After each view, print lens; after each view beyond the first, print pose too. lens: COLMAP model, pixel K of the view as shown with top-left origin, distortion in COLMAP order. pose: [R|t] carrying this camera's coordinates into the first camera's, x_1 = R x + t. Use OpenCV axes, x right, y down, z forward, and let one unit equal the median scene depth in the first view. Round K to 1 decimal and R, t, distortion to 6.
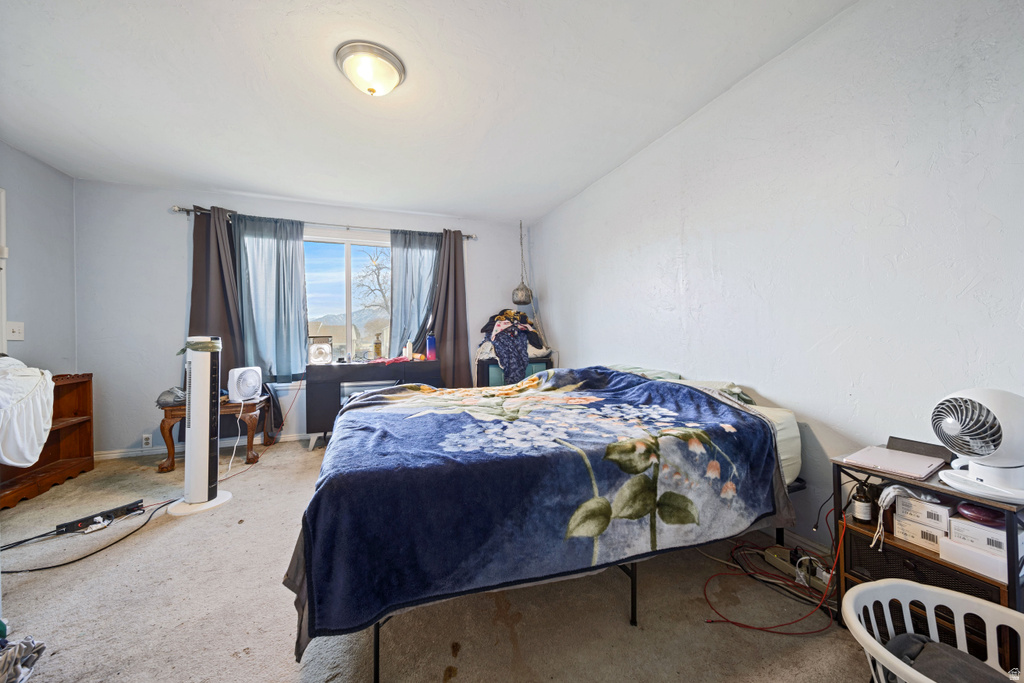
lens RADIAL K [[359.3, 0, 508.5], [0, 359.3, 336.9], [0, 0, 1]] dist [0.000092, -0.000212]
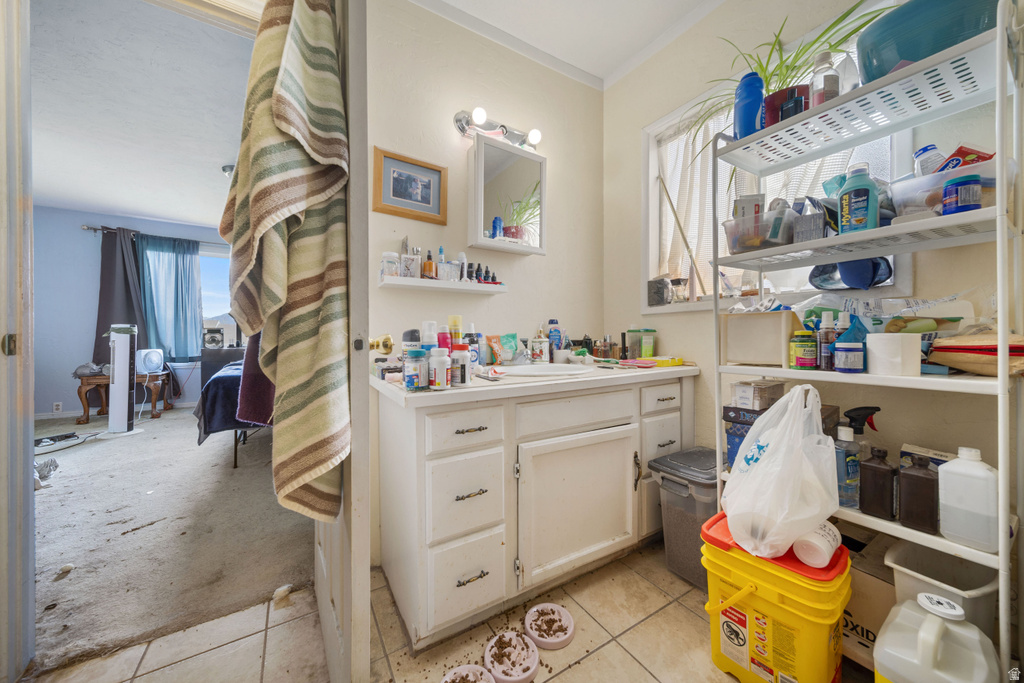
lens RADIAL K [[359.3, 0, 514.0], [0, 359.3, 342.5], [0, 0, 1]] dist [0.000092, -0.000212]
pose [[0.978391, 0.007239, 0.206639, 0.323305], [-0.008223, 0.999959, 0.003905, 0.039681], [-0.206602, -0.005520, 0.978410, -0.590974]]
